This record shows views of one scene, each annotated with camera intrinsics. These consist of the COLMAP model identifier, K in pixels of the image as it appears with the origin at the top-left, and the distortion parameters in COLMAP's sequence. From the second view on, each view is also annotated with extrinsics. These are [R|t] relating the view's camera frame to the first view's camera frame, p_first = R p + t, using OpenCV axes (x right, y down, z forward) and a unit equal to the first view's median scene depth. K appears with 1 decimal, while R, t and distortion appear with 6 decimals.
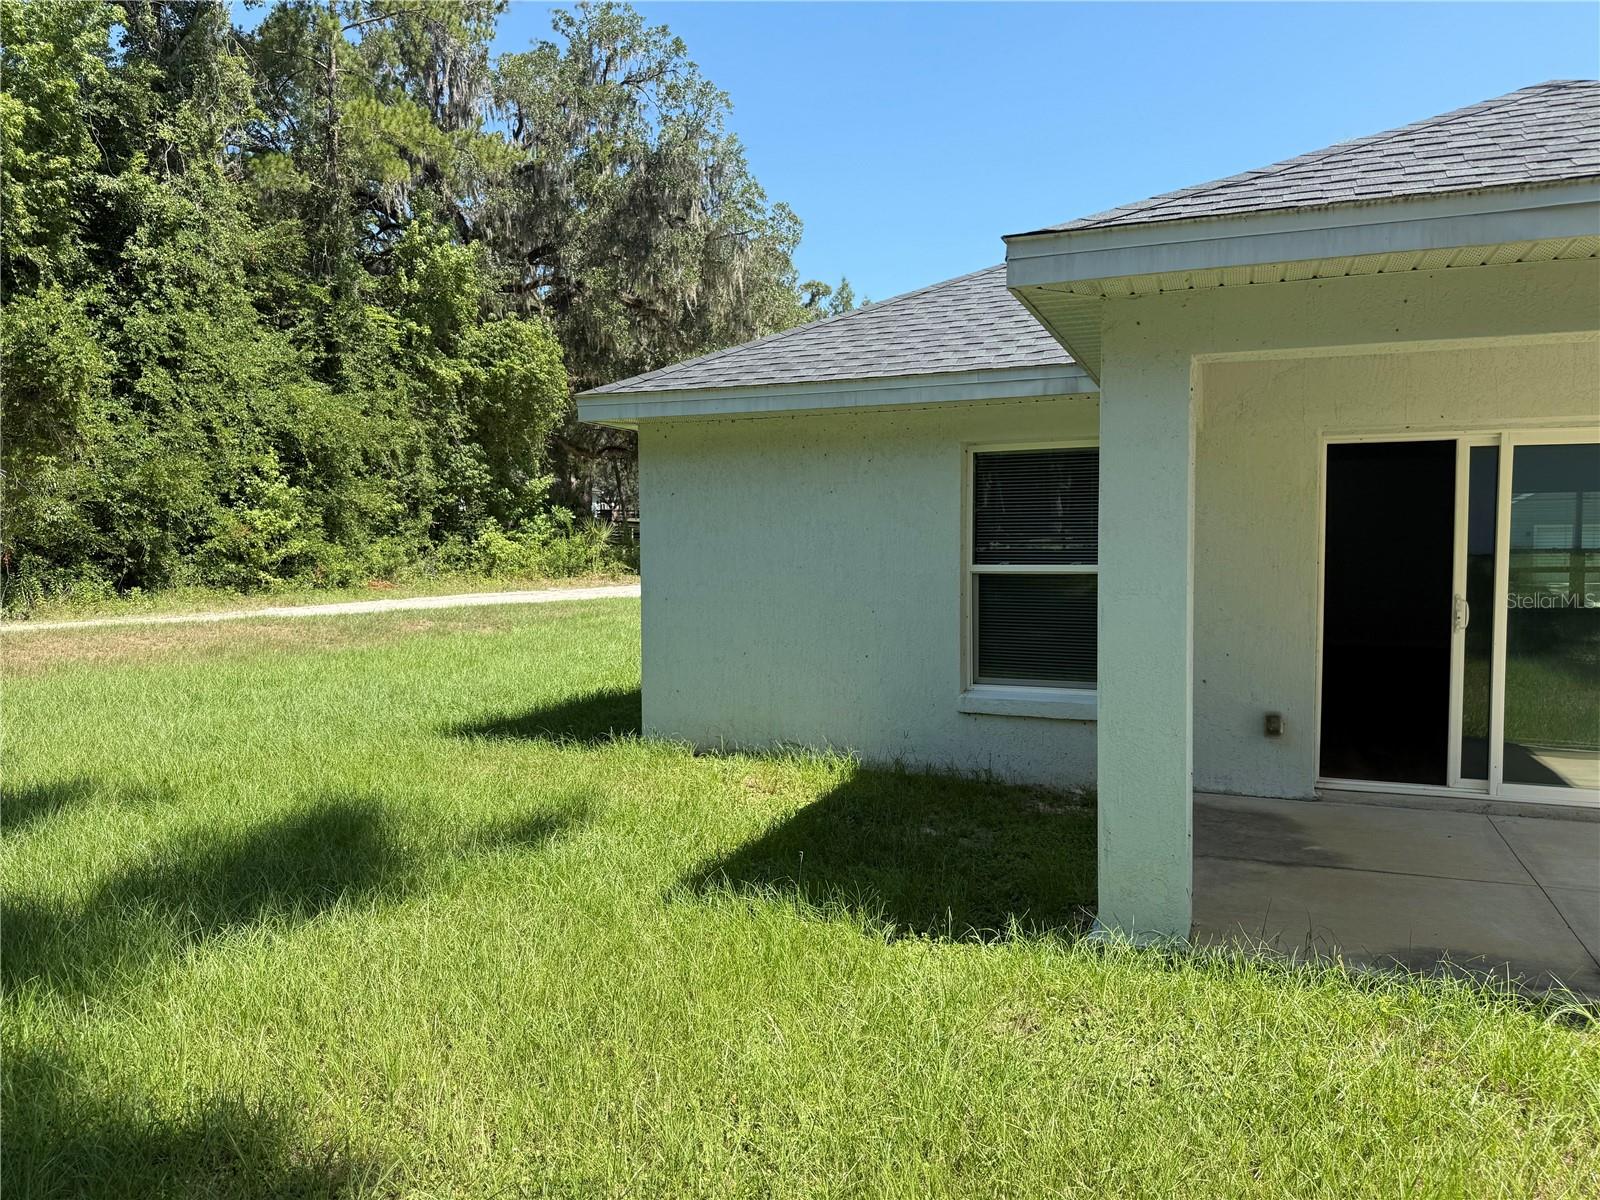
lens RADIAL K [[1126.3, 0, 790.4], [0, 1126.3, 607.3], [0, 0, 1]] dist [0.055640, -0.070175]
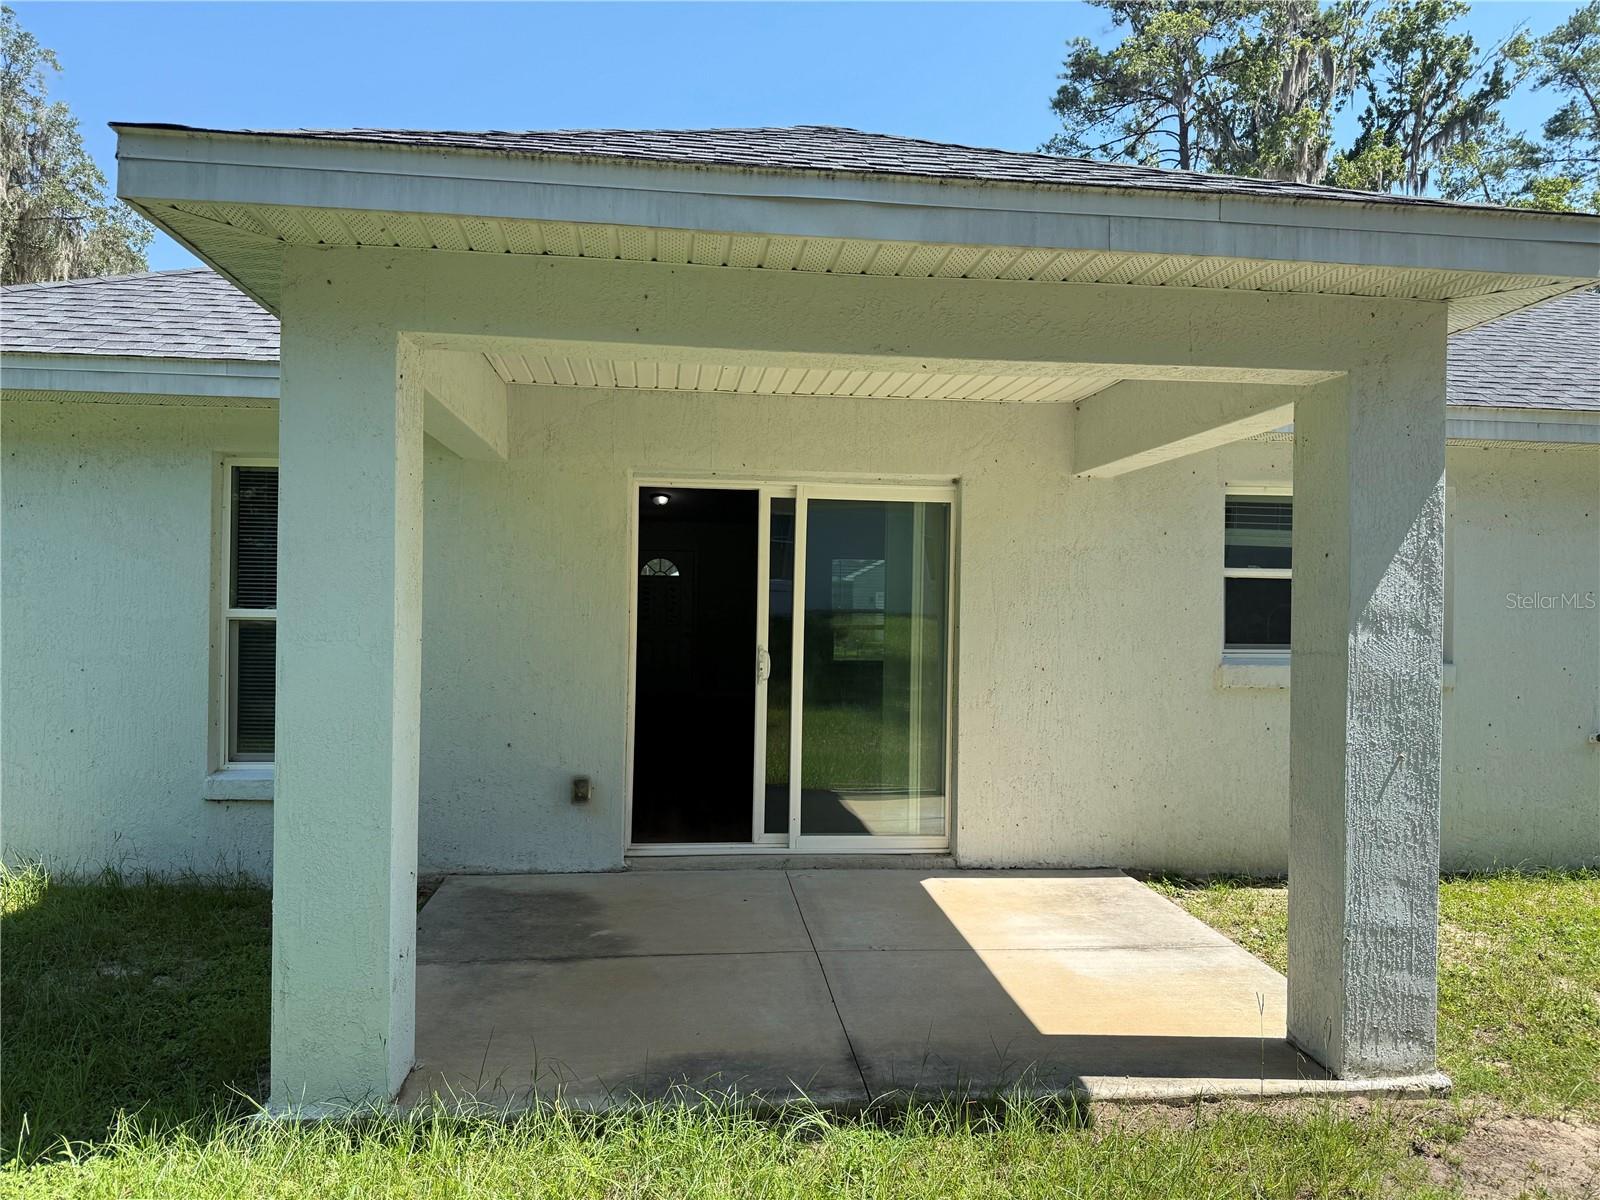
lens RADIAL K [[1126.3, 0, 792.1], [0, 1126.3, 603.3], [0, 0, 1]] dist [0.055640, -0.070175]
pose [[0.877443, 0.020179, 0.479257, 0.141816], [0.006237, 0.998550, -0.053463, 0.004506], [-0.479641, 0.049900, 0.876045, 0.129807]]
